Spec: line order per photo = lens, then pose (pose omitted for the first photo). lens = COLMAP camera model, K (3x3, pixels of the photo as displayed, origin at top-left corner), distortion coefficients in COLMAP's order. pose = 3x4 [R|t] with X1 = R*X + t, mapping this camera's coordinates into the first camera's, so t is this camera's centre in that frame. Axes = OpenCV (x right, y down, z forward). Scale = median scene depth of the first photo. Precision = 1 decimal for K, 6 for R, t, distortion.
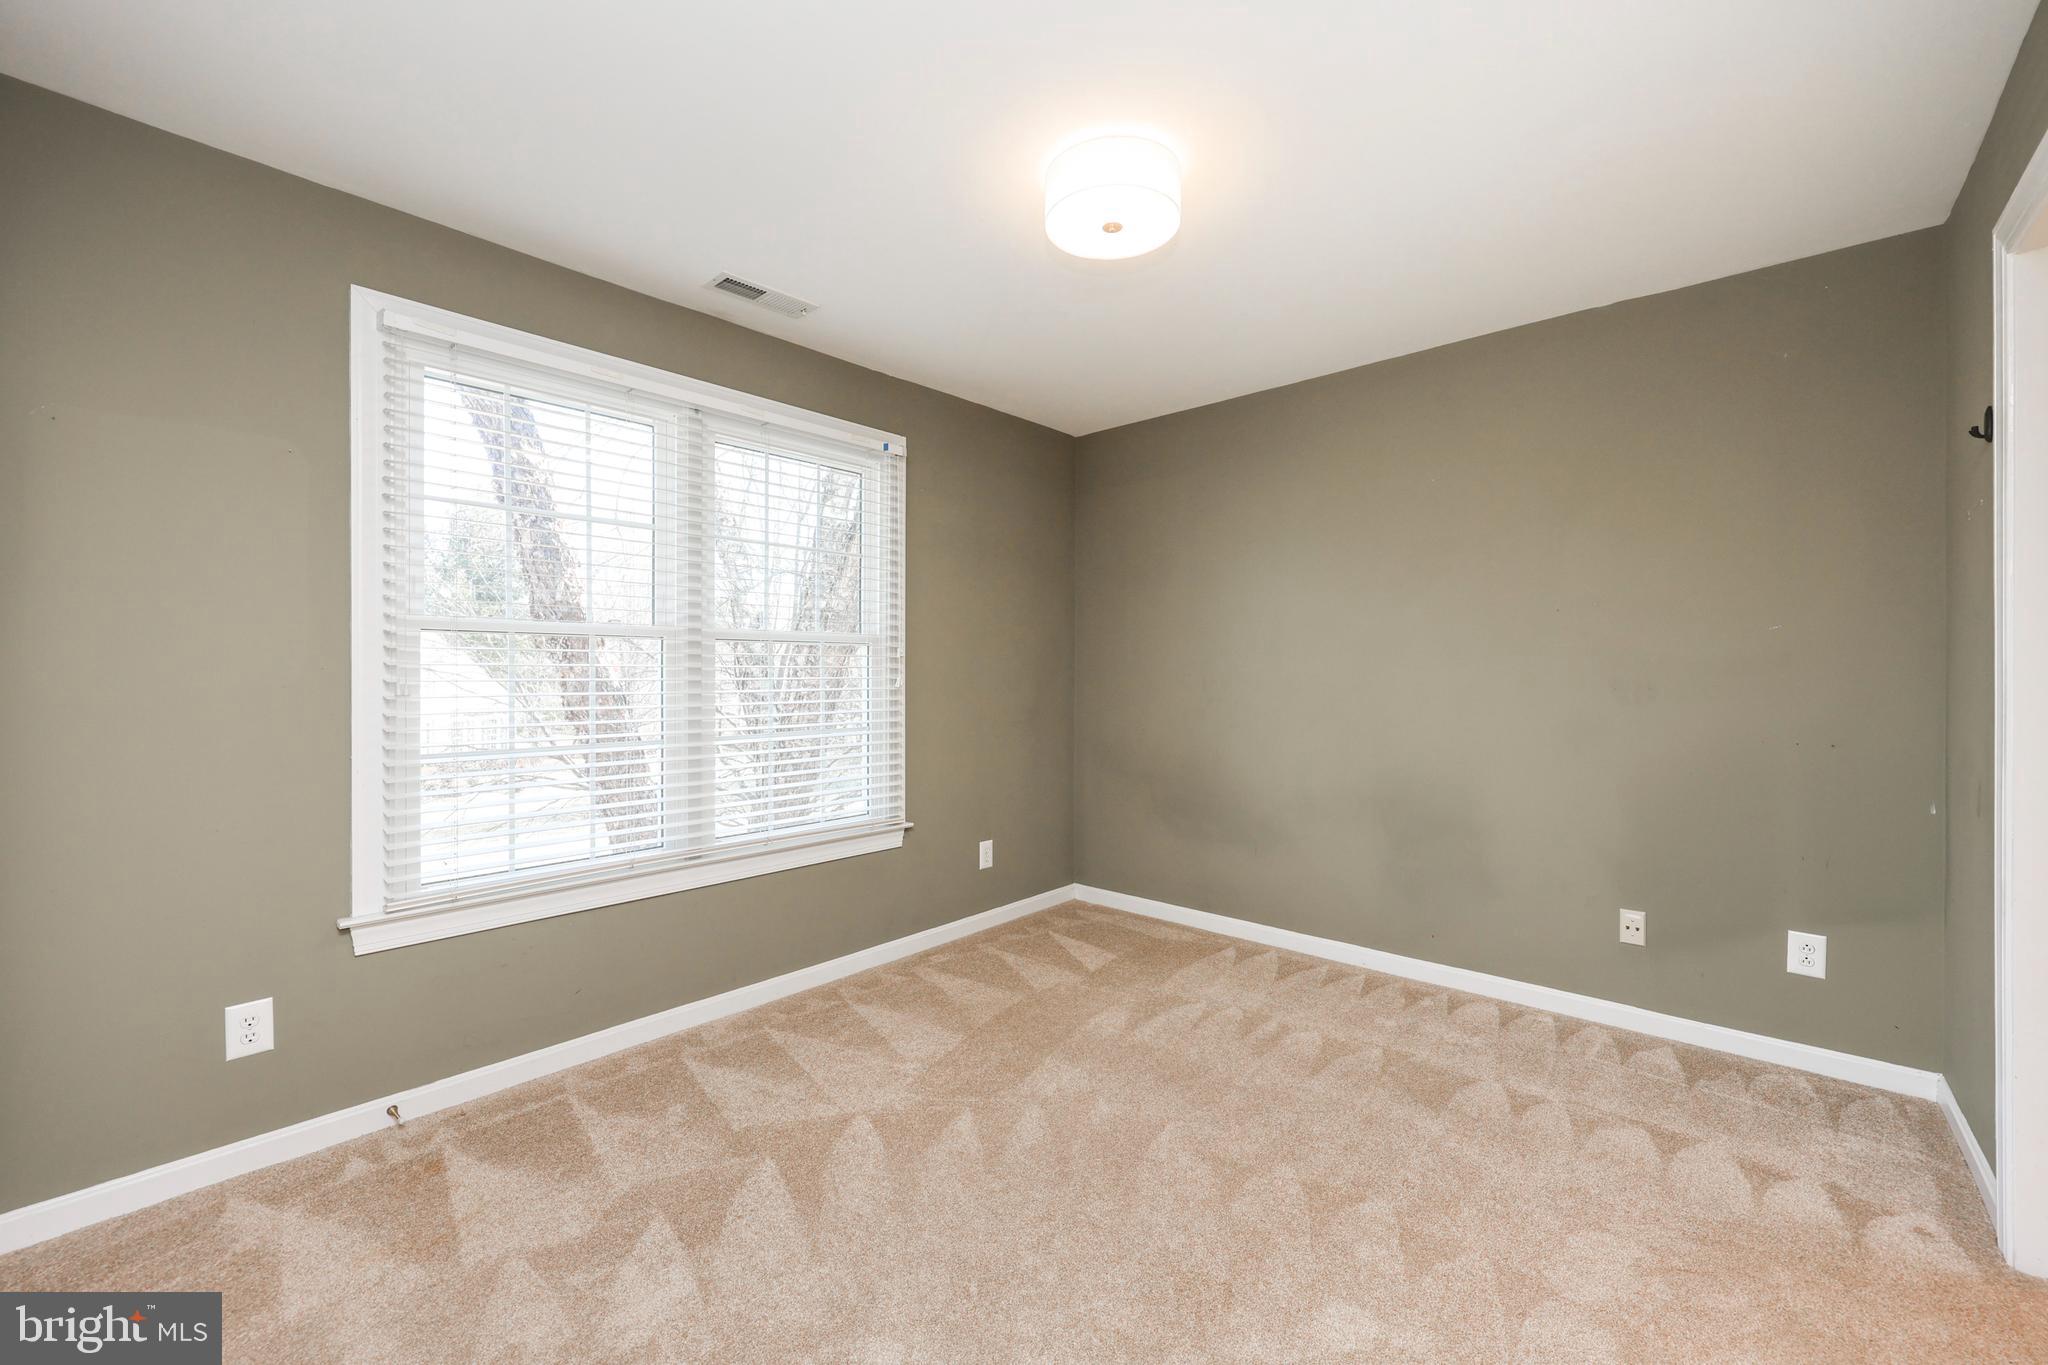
lens RADIAL K [[822.5, 0, 1018.4], [0, 822.5, 687.1], [0, 0, 1]] dist [-0.001091, -0.000139]
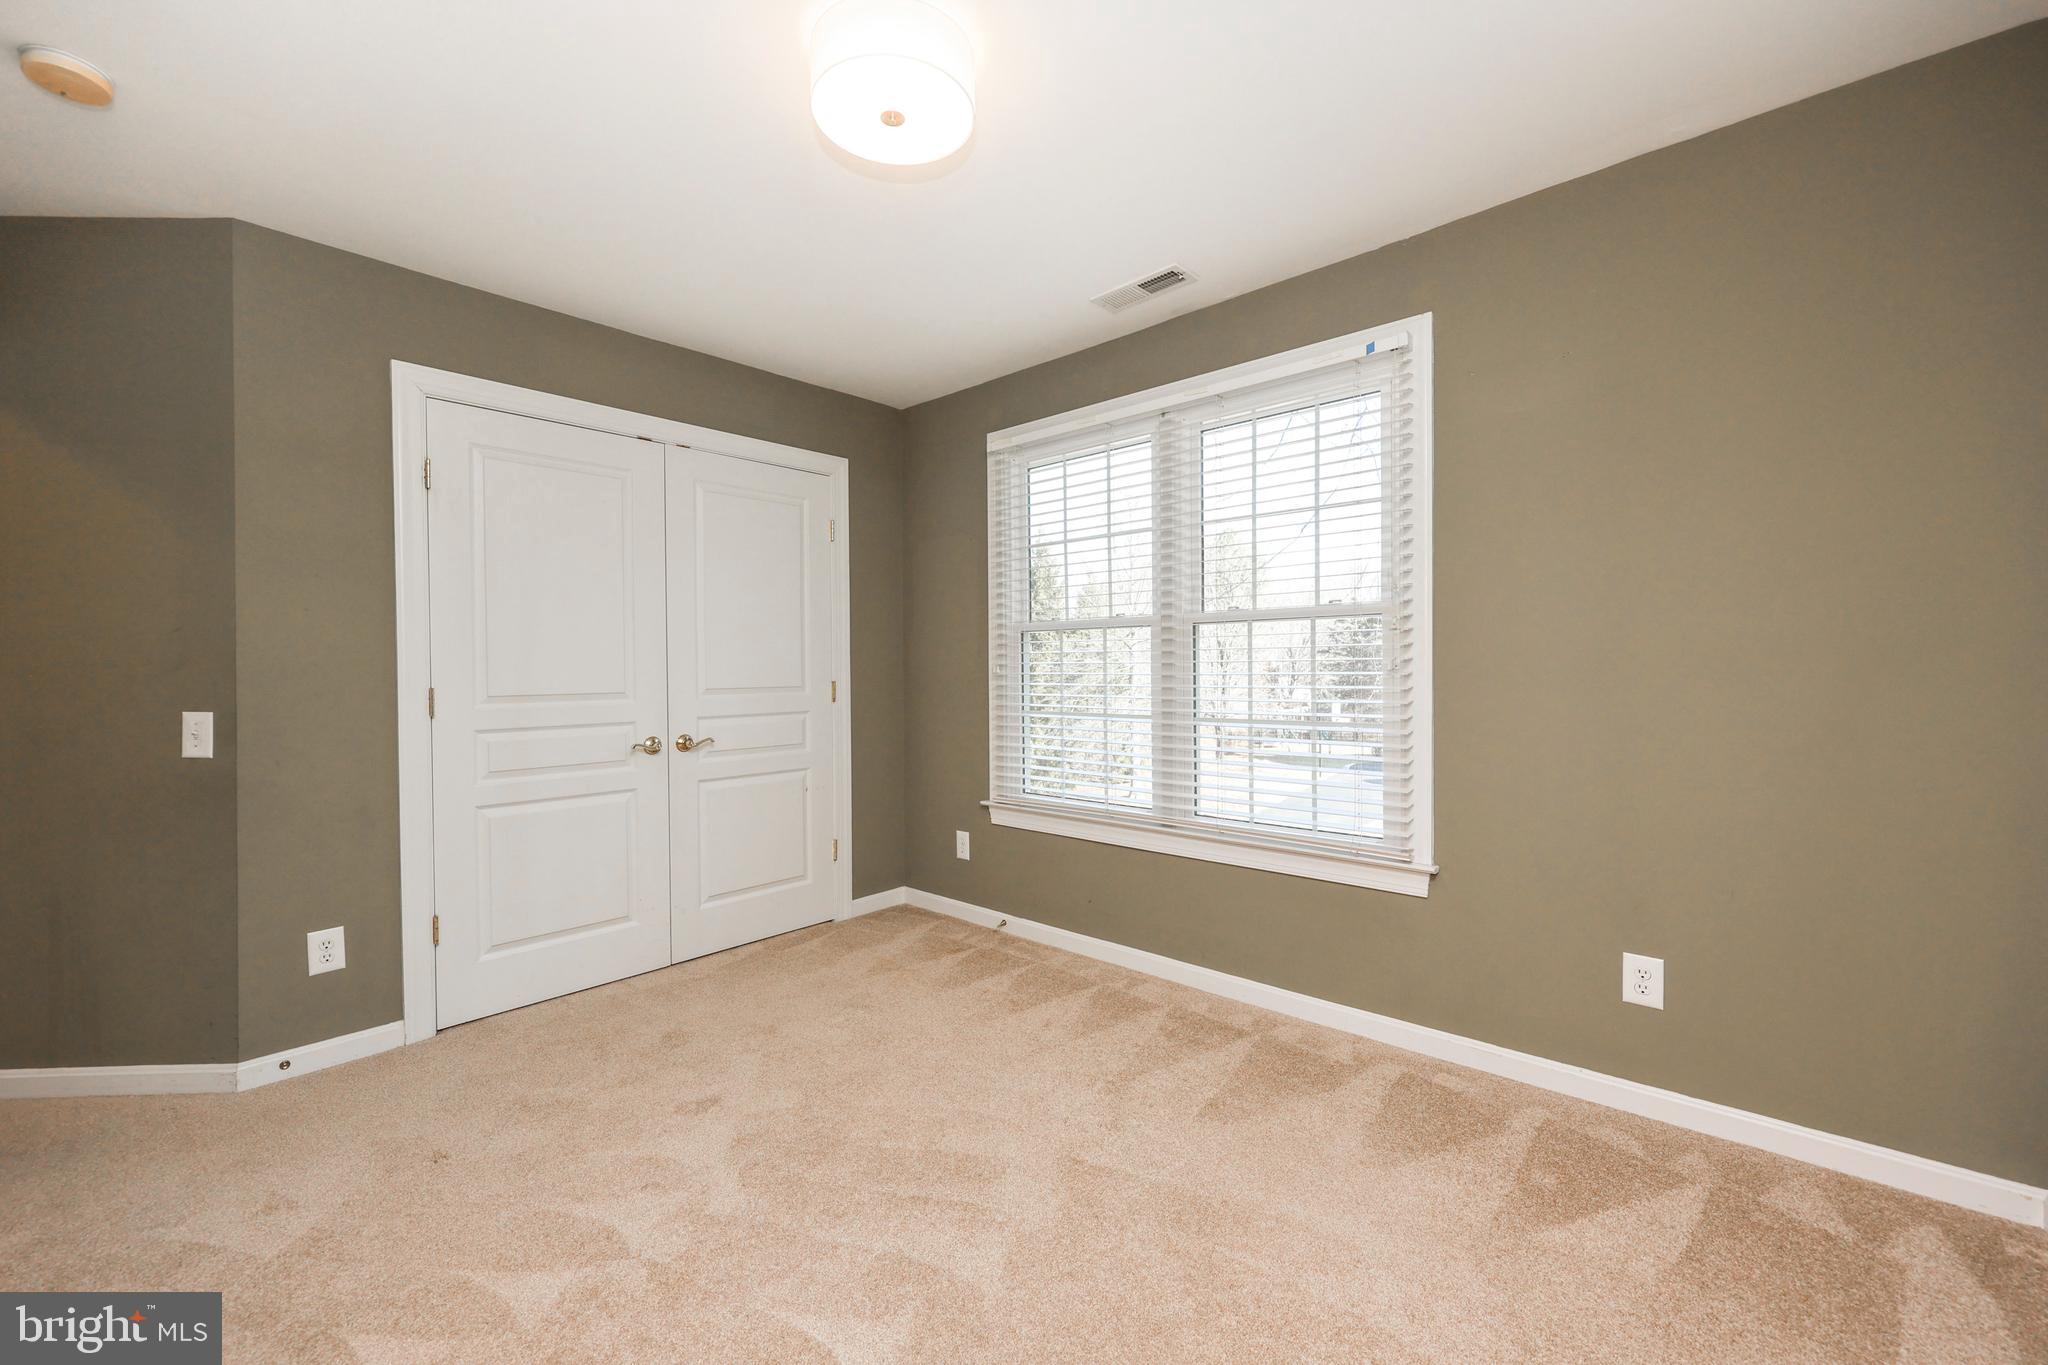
lens RADIAL K [[815.6, 0, 952.8], [0, 815.6, 673.2], [0, 0, 1]] dist [-0.015139, 0.000162]
pose [[-0.041255, 0.018197, -0.998983, 0.713556], [0.001290, 0.999834, 0.018159, -0.015219], [0.999148, -0.000540, -0.041271, 0.787048]]
